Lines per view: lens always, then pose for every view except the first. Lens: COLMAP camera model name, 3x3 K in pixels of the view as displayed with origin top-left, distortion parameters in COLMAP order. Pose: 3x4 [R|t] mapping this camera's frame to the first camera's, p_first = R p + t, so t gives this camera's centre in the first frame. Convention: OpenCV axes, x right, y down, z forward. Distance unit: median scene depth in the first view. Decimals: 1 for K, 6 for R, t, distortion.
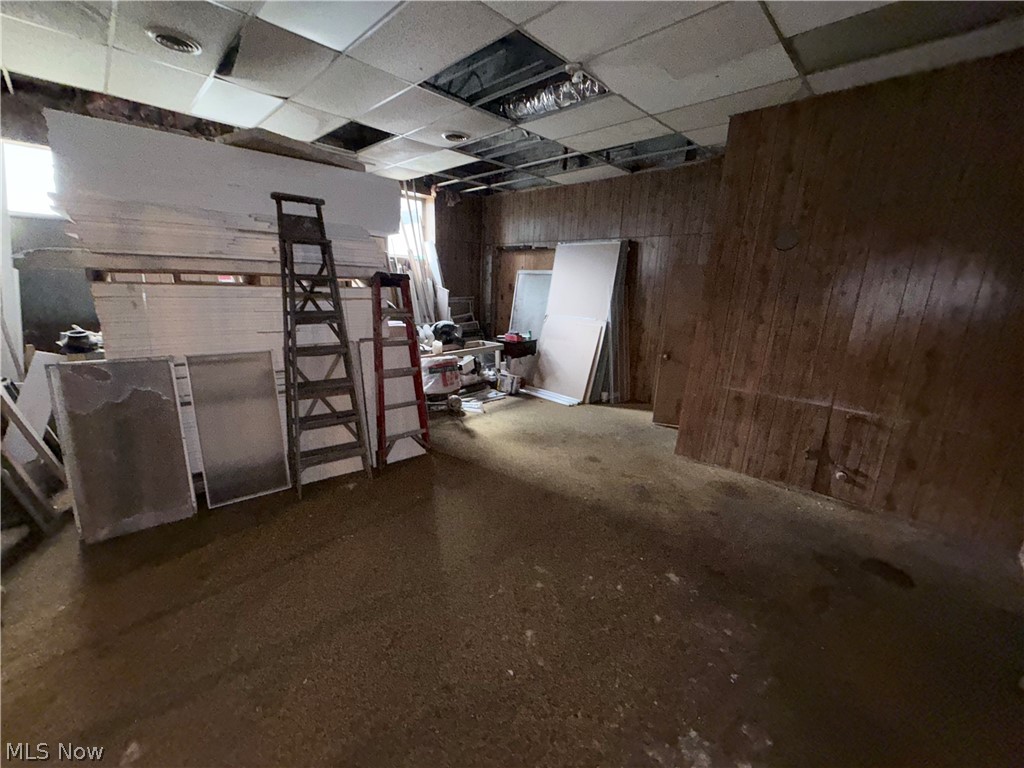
lens RADIAL K [[407.4, 0, 513.3], [0, 407.4, 385.3], [0, 0, 1]] dist [0.000335, -0.000446]
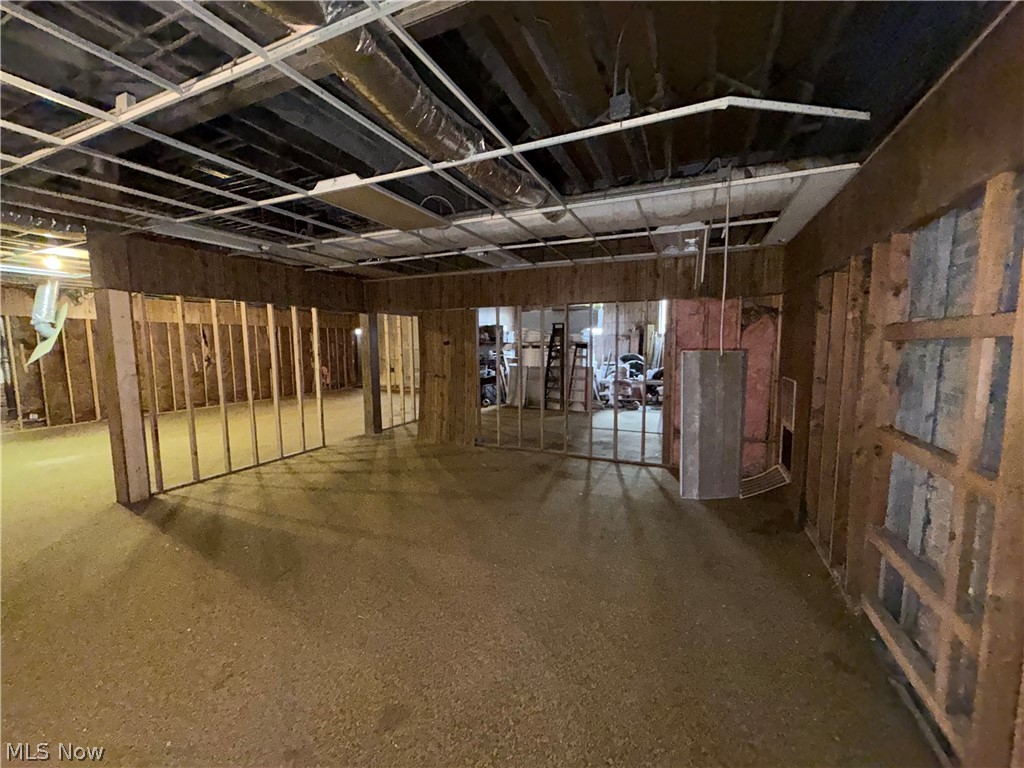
lens RADIAL K [[407.4, 0, 509.2], [0, 407.4, 384.8], [0, 0, 1]] dist [0.000335, -0.000446]
pose [[0.346850, 0.061339, -0.935913, 2.443684], [-0.210673, 0.977456, -0.014014, 0.173279], [0.913954, 0.202032, 0.351953, -0.459868]]
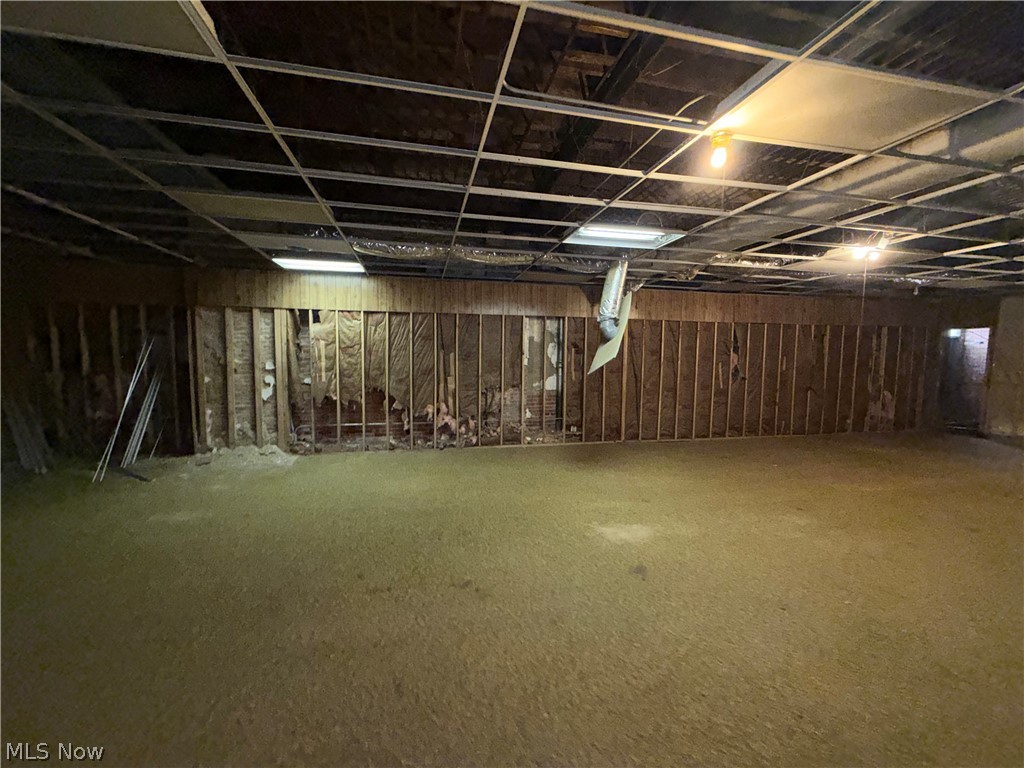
lens RADIAL K [[407.4, 0, 512.4], [0, 407.4, 384.5], [0, 0, 1]] dist [0.000335, -0.000446]
pose [[-0.546496, 0.028143, -0.836989, 1.137358], [-0.229753, 0.956050, 0.182159, 0.381374], [0.805330, 0.291850, -0.516011, -1.404767]]
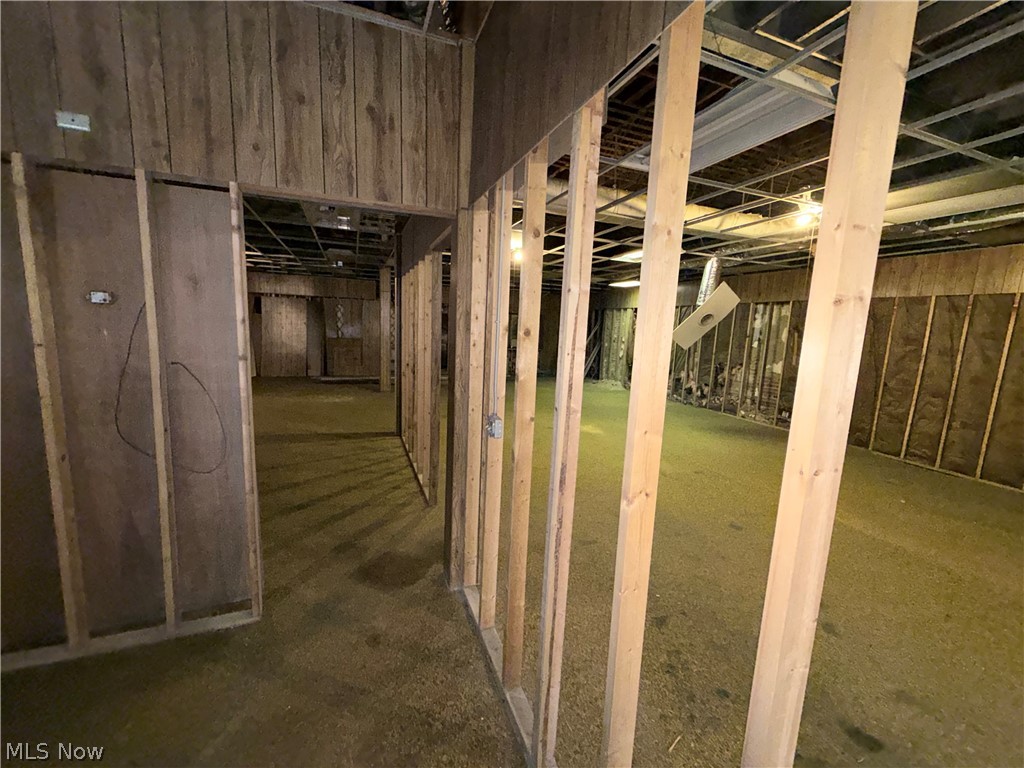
lens RADIAL K [[407.4, 0, 505.5], [0, 407.4, 386.1], [0, 0, 1]] dist [0.000335, -0.000446]
pose [[-0.903831, -0.127921, 0.408320, -0.420672], [0.037477, 0.926932, 0.373353, -0.081026], [-0.426244, 0.352751, -0.832996, 0.221695]]
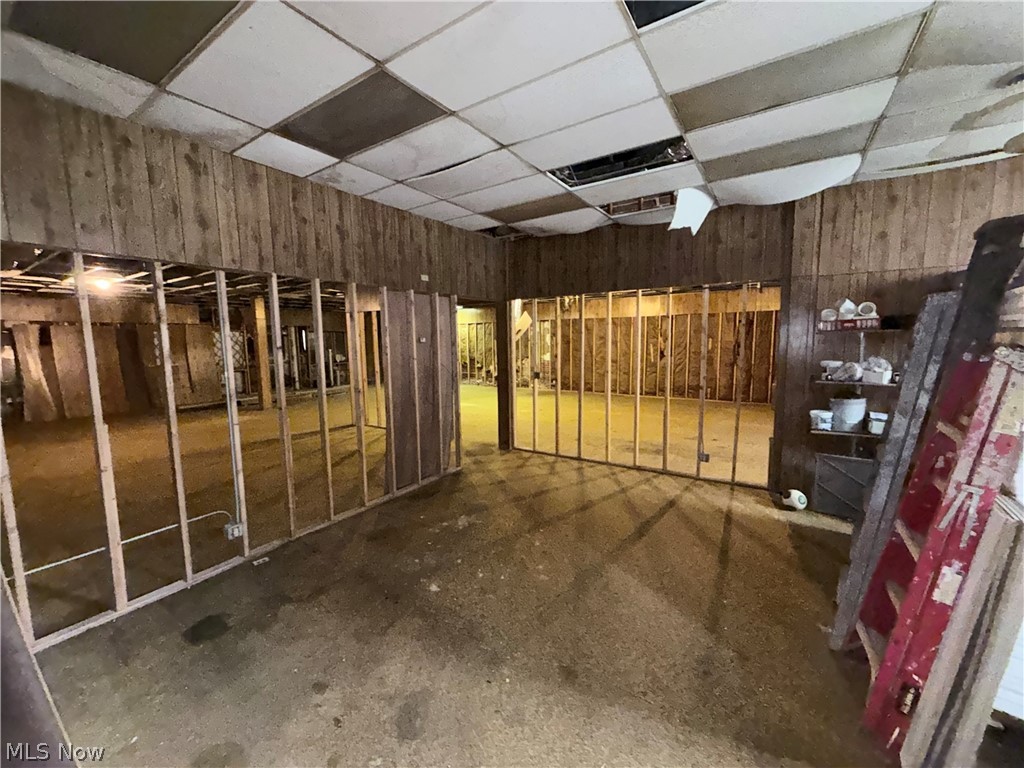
lens RADIAL K [[407.4, 0, 505.2], [0, 407.4, 382.1], [0, 0, 1]] dist [0.000335, -0.000446]
pose [[-0.983228, 0.005141, -0.182306, 0.286016], [-0.057294, 0.940289, 0.335520, -0.362228], [0.173146, 0.340338, -0.924224, 1.373751]]
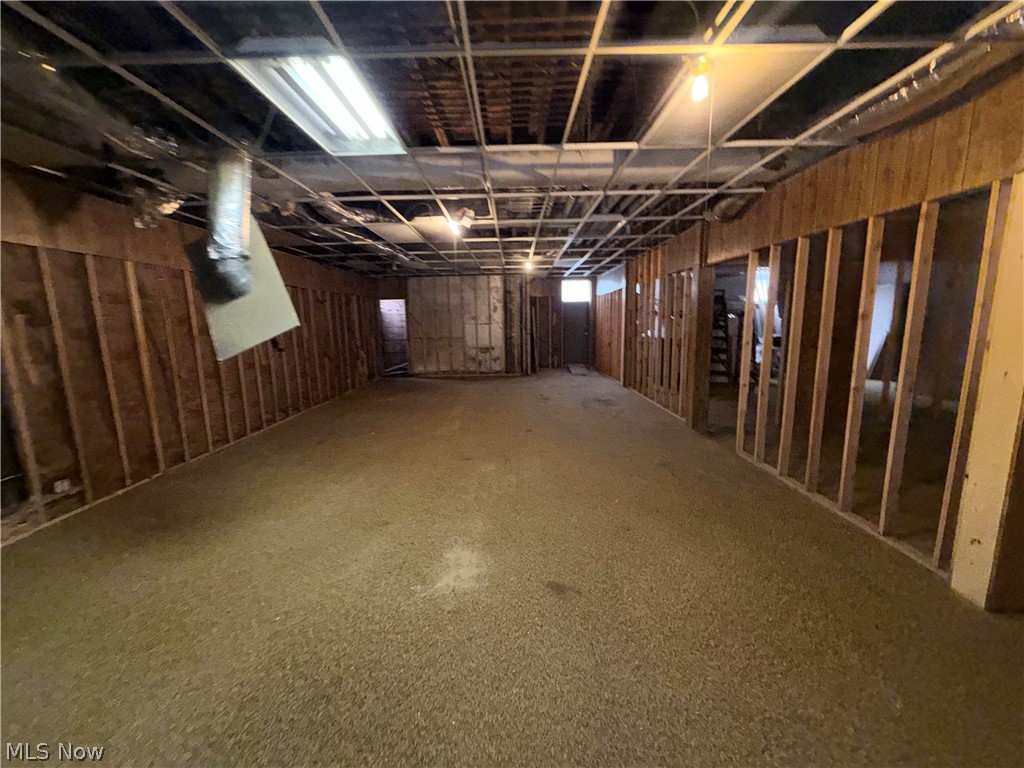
lens RADIAL K [[407.4, 0, 511.5], [0, 407.4, 381.5], [0, 0, 1]] dist [0.000335, -0.000446]
pose [[0.694795, 0.062544, -0.716483, 0.645357], [-0.131835, 0.990407, -0.041389, 0.565374], [0.707022, 0.123214, 0.696375, -2.161387]]
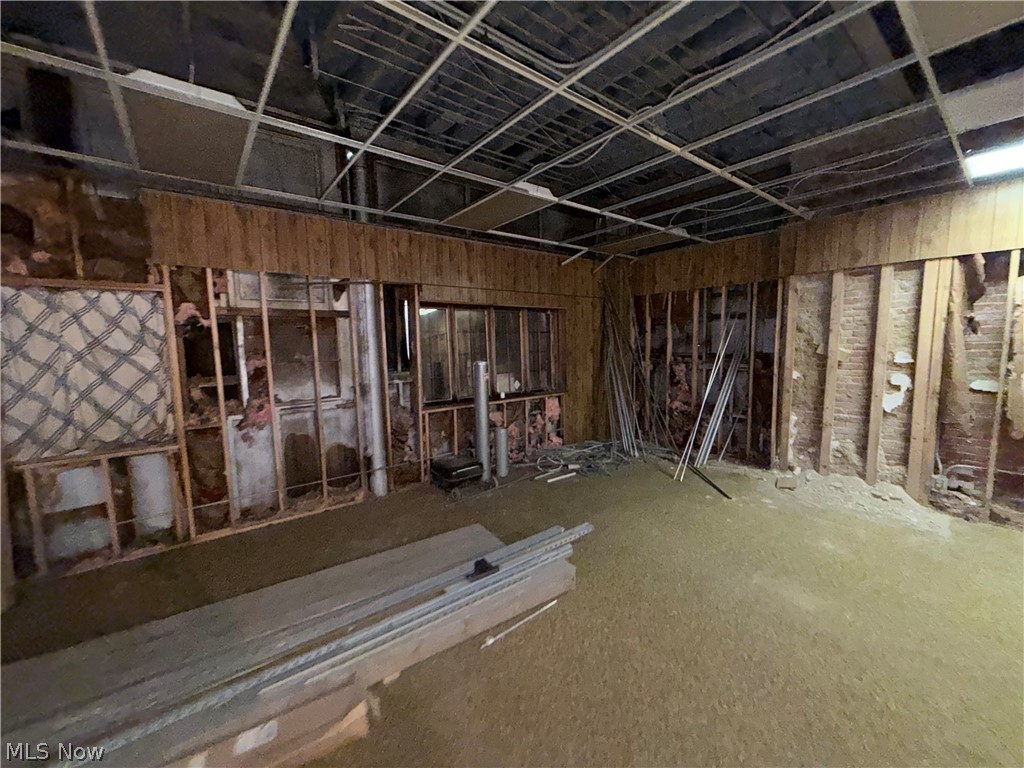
lens RADIAL K [[407.4, 0, 510.4], [0, 407.4, 384.6], [0, 0, 1]] dist [0.000335, -0.000446]
pose [[-0.992001, -0.022758, 0.124159, 1.131492], [0.021660, 0.938333, 0.345054, 0.552064], [-0.124356, 0.344983, -0.930334, -2.077539]]
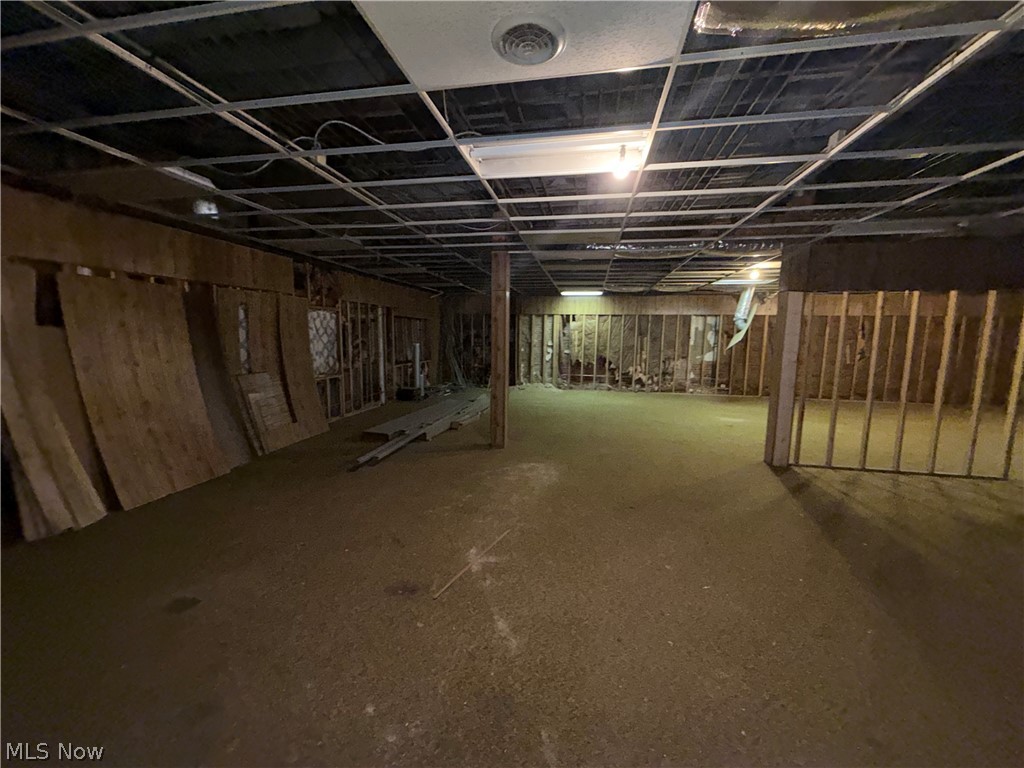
lens RADIAL K [[407.4, 0, 509.5], [0, 407.4, 384.3], [0, 0, 1]] dist [0.000335, -0.000446]
pose [[-0.836852, 0.027233, -0.546752, 2.570851], [-0.169143, 0.937029, 0.305560, 0.164687], [0.520644, 0.348188, -0.779548, -0.429973]]
